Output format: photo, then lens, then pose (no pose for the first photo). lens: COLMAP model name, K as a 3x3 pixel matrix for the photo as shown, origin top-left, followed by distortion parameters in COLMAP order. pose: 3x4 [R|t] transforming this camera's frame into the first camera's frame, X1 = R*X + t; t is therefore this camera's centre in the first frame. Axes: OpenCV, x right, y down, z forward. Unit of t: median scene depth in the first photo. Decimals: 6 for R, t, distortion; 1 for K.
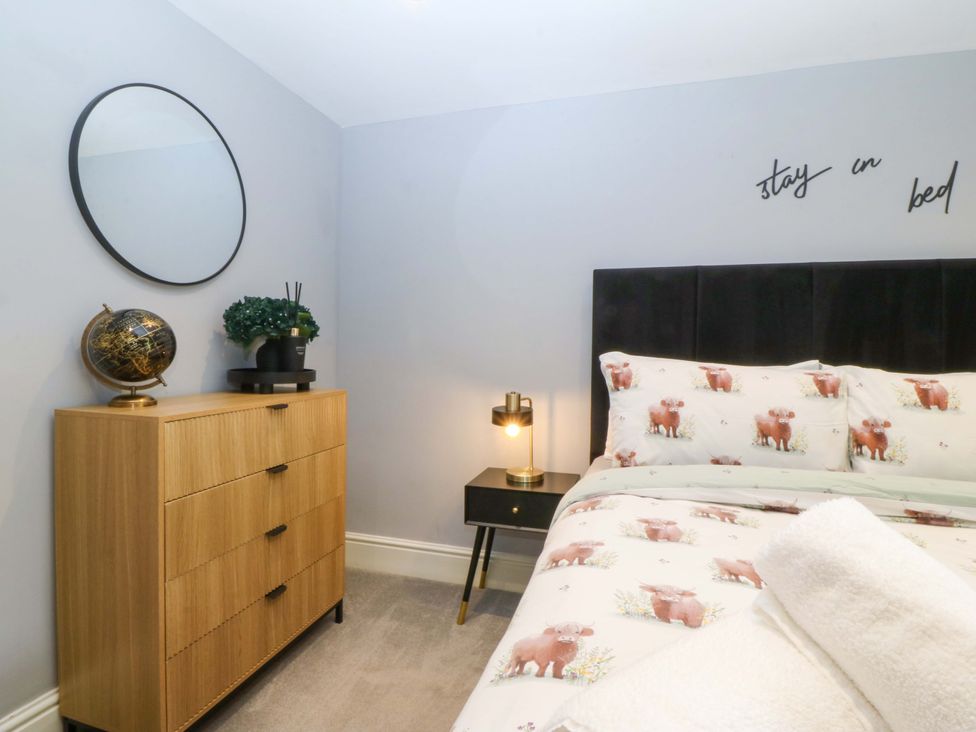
lens RADIAL K [[513.1, 0, 486.3], [0, 513.1, 353.4], [0, 0, 1]] dist [0.000019, -0.013476]
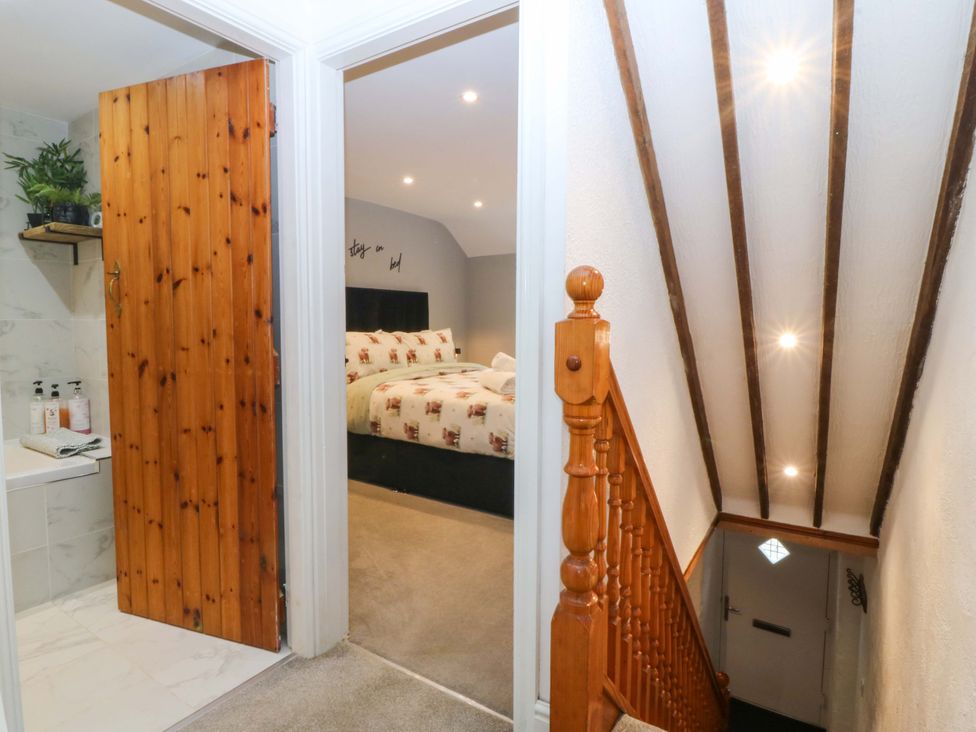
lens RADIAL K [[513.1, 0, 486.3], [0, 513.1, 353.4], [0, 0, 1]] dist [0.000019, -0.013476]
pose [[0.263531, -0.076003, 0.961652, -1.545127], [0.006238, 0.997005, 0.077087, -0.057486], [-0.964631, -0.014316, 0.263216, -0.147287]]
